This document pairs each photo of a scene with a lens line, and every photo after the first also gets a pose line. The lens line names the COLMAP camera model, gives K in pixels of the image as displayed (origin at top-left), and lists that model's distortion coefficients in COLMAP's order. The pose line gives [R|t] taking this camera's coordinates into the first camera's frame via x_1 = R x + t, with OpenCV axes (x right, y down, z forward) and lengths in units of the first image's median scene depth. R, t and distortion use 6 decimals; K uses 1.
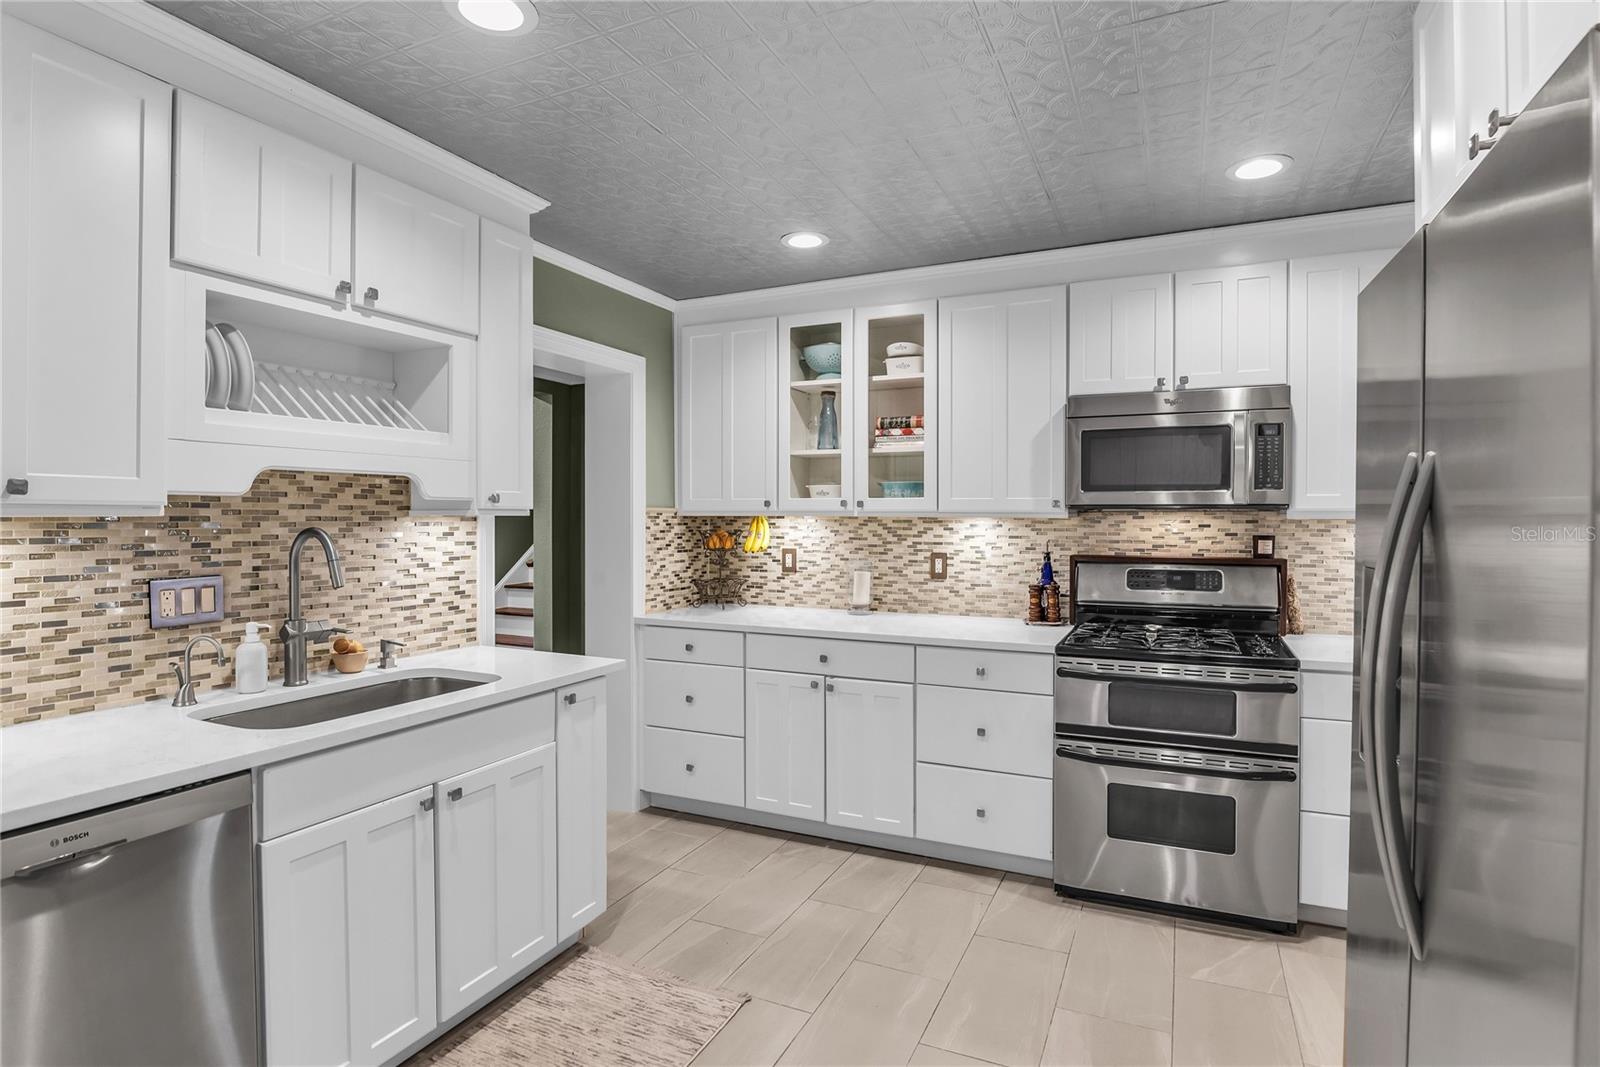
lens RADIAL K [[825.9, 0, 800.2], [0, 825.9, 524.7], [0, 0, 1]] dist [-0.020757, 0.000058]
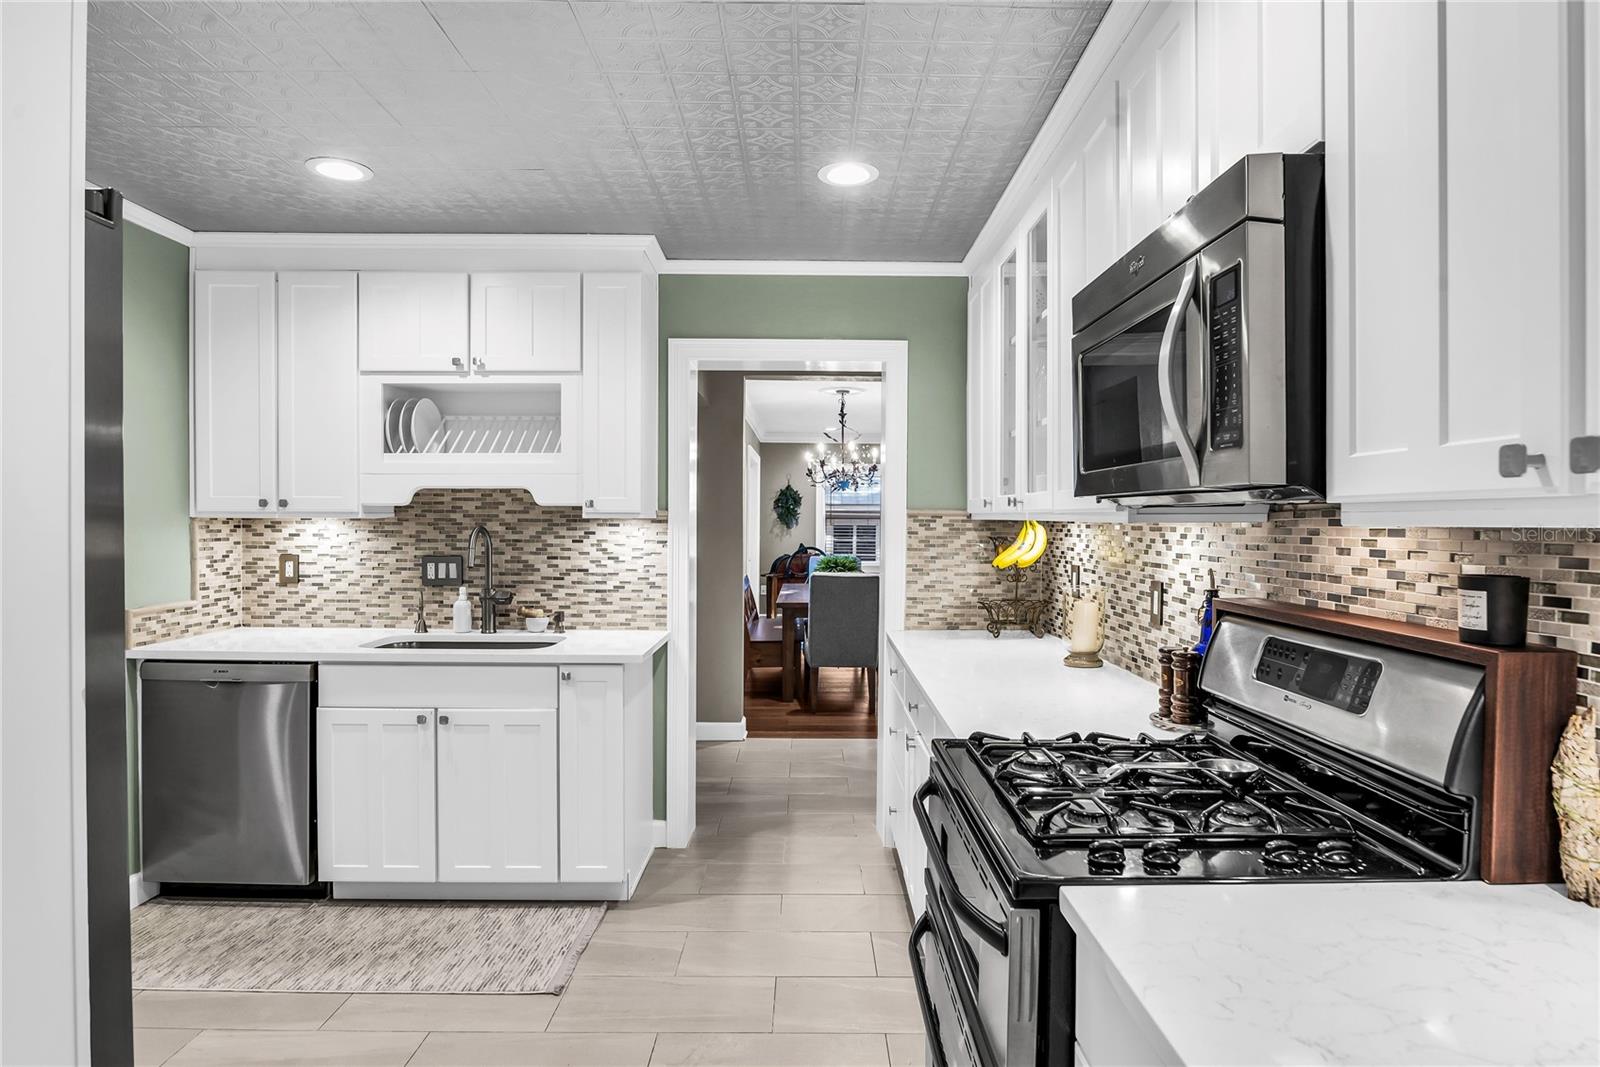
lens RADIAL K [[918.5, 0, 800.3], [0, 918.5, 529.6], [0, 0, 1]] dist [-0.023118, -0.000855]
pose [[0.416824, 0.011027, -0.908920, 1.027084], [-0.012068, 0.999905, 0.006597, -0.007103], [0.908907, 0.008219, 0.416918, 0.759602]]
